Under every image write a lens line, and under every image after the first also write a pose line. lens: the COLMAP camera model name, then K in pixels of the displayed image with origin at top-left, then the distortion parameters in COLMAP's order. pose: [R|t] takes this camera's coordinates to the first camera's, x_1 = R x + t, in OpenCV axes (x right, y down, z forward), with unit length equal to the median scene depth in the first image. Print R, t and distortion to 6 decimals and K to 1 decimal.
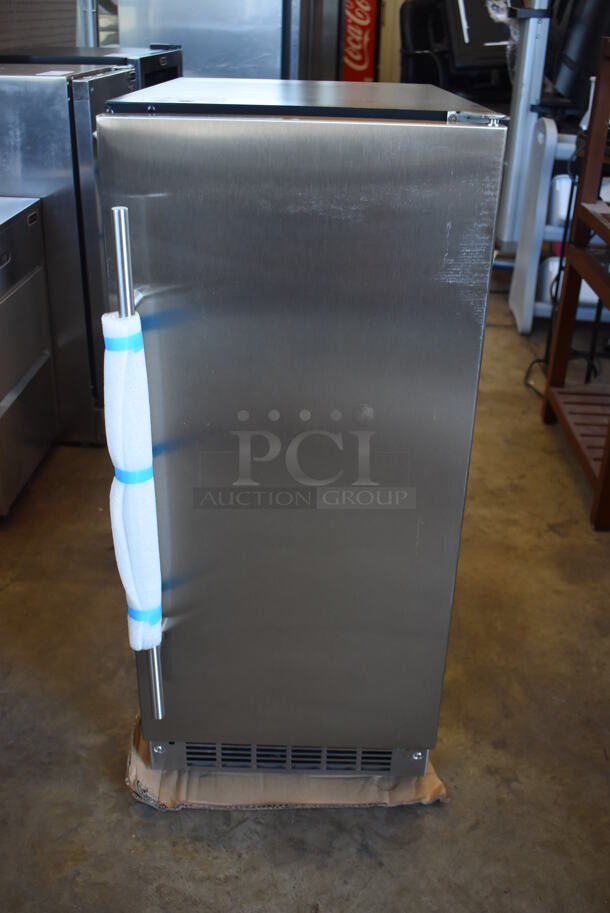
lens RADIAL K [[881.5, 0, 305.0], [0, 881.5, 456.5], [0, 0, 1]] dist [-0.084063, 0.009069]
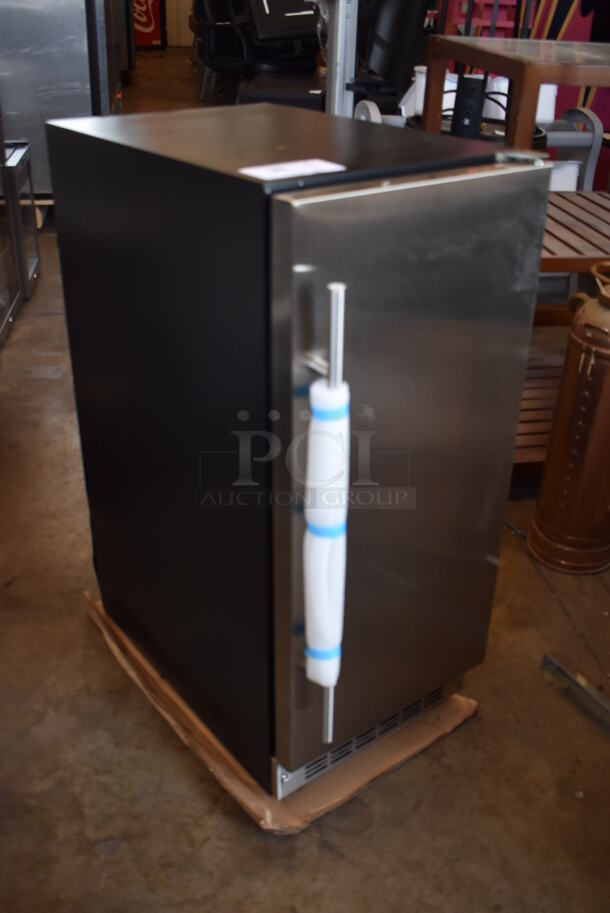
lens RADIAL K [[887.2, 0, 305.0], [0, 887.2, 456.5], [0, 0, 1]] dist [-0.084611, 0.016384]
pose [[0.973333, -0.110521, 0.201018, -0.115595], [0.101330, 0.993304, 0.055486, -0.086241], [-0.205805, -0.033637, 0.978015, -0.039132]]
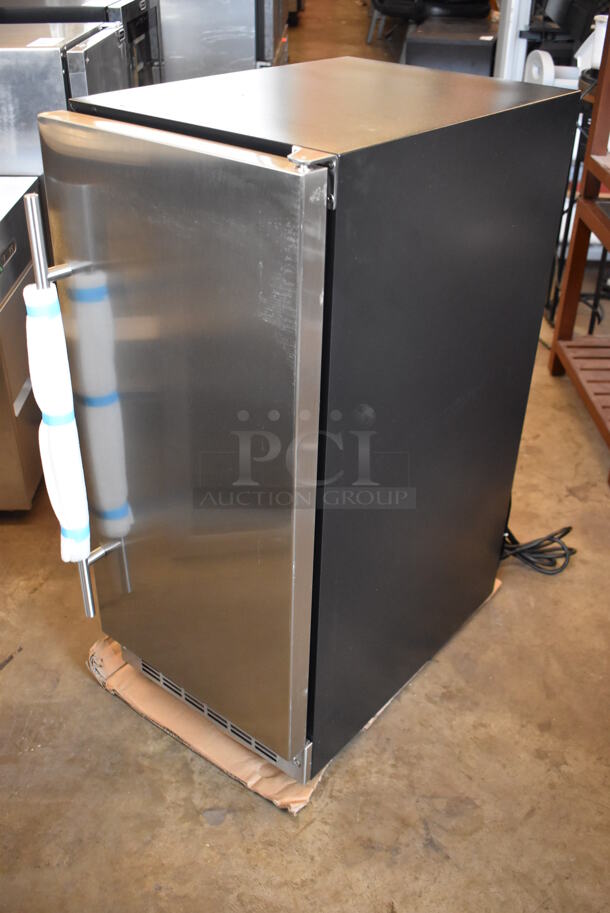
lens RADIAL K [[881.5, 0, 305.0], [0, 881.5, 456.5], [0, 0, 1]] dist [-0.084063, 0.009069]
pose [[0.998289, -0.047223, 0.034480, -0.093015], [0.043358, 0.993490, 0.105345, -0.124454], [-0.039230, -0.103670, 0.993838, 0.012605]]
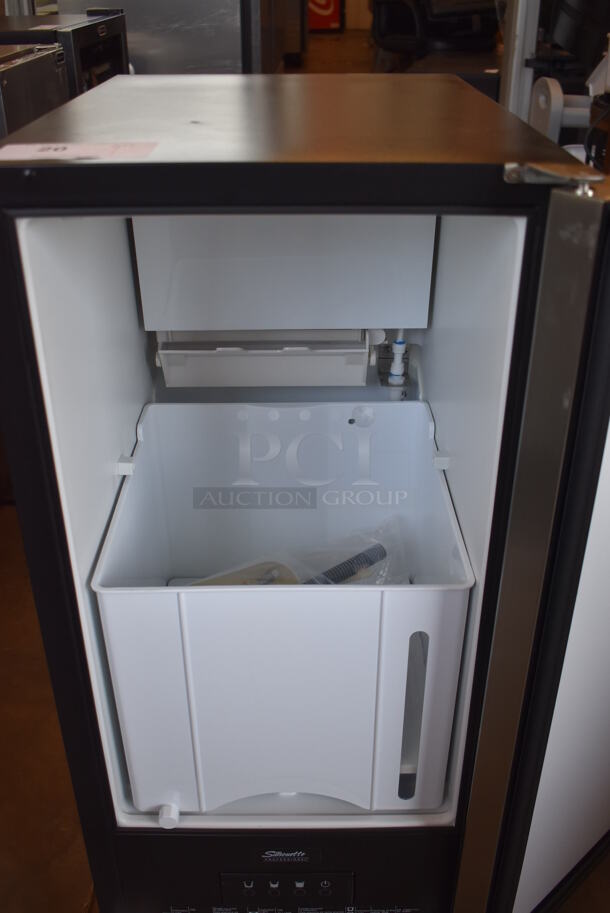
lens RADIAL K [[887.2, 0, 305.0], [0, 887.2, 456.5], [0, 0, 1]] dist [-0.084611, 0.016384]
pose [[0.998636, -0.048810, 0.018556, -0.000952], [0.047744, 0.997391, 0.054139, -0.164314], [-0.021150, -0.053180, 0.998361, 0.263507]]
